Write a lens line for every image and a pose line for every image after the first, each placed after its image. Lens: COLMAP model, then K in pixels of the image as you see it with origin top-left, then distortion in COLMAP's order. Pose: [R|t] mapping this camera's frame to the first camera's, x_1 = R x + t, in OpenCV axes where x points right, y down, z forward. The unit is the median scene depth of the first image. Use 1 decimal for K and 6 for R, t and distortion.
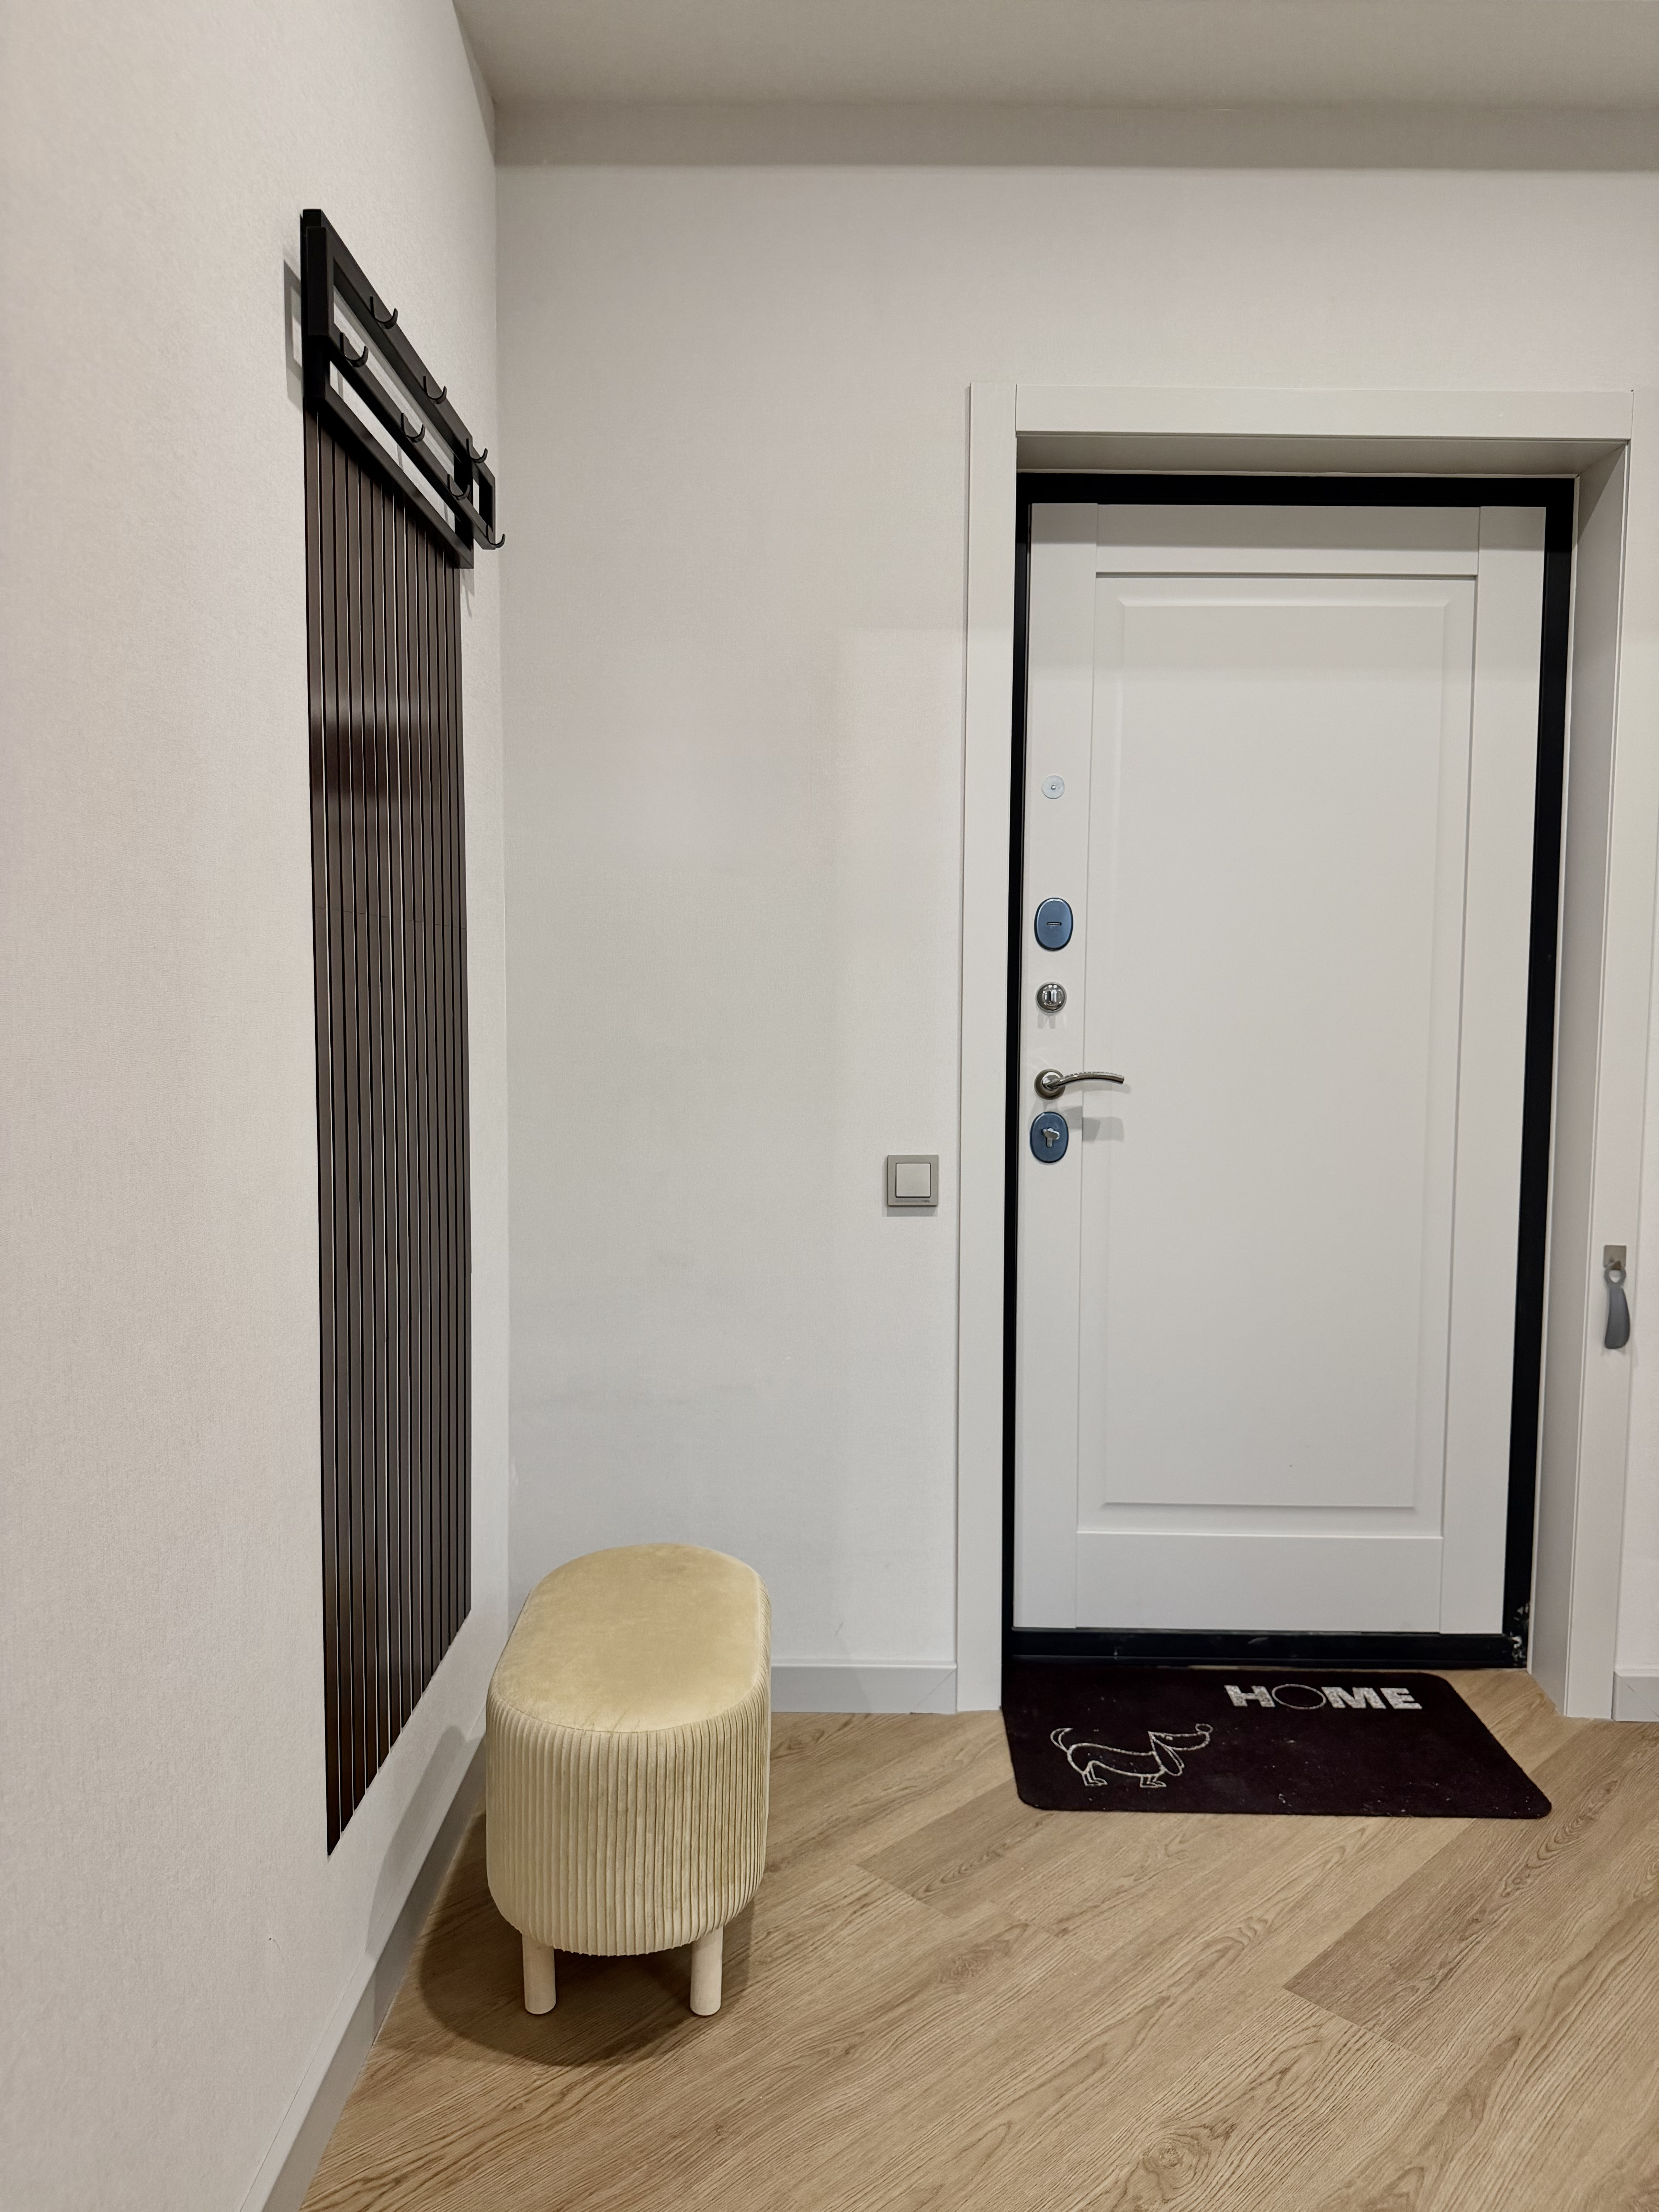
lens RADIAL K [[1527.6, 0, 732.7], [0, 1527.6, 1153.0], [0, 0, 1]] dist [0.041704, -0.060532]
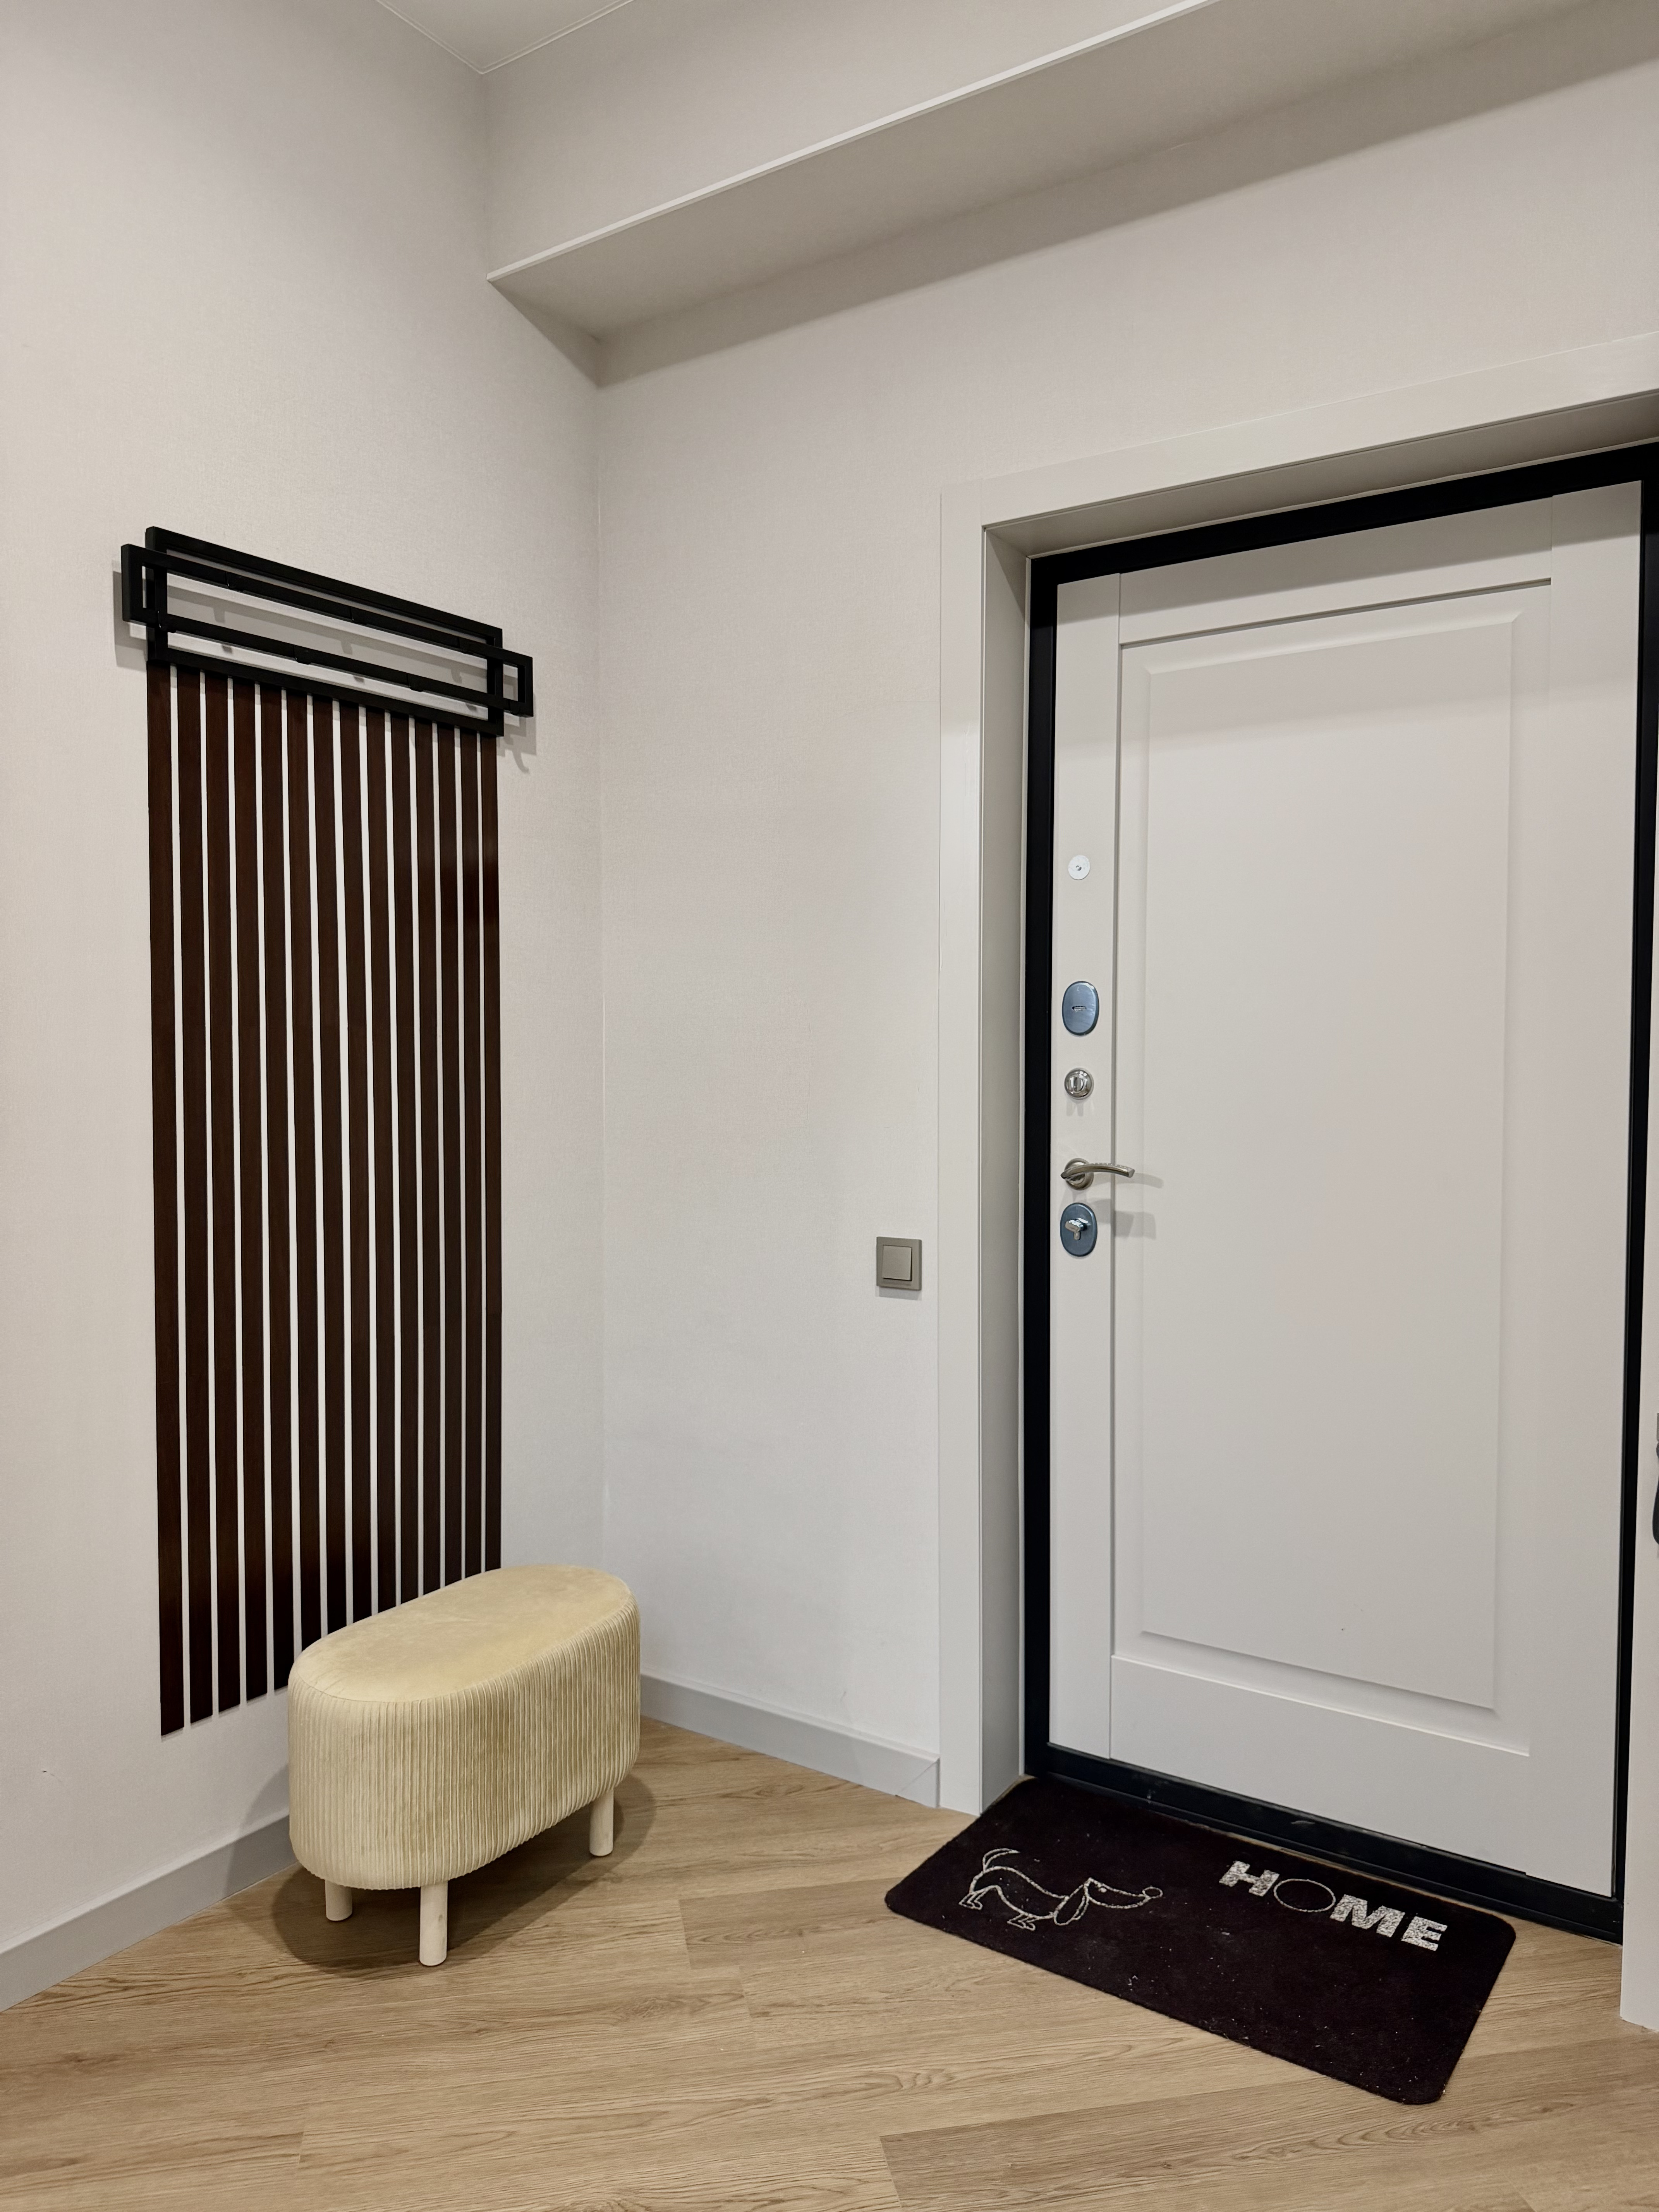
lens RADIAL K [[1527.6, 0, 876.9], [0, 1527.6, 1144.9], [0, 0, 1]] dist [0.041704, -0.060532]
pose [[0.840989, 0.030276, -0.540204, 0.673849], [-0.052054, 0.998329, -0.025086, -0.035527], [0.538542, 0.049217, 0.841160, 0.135294]]
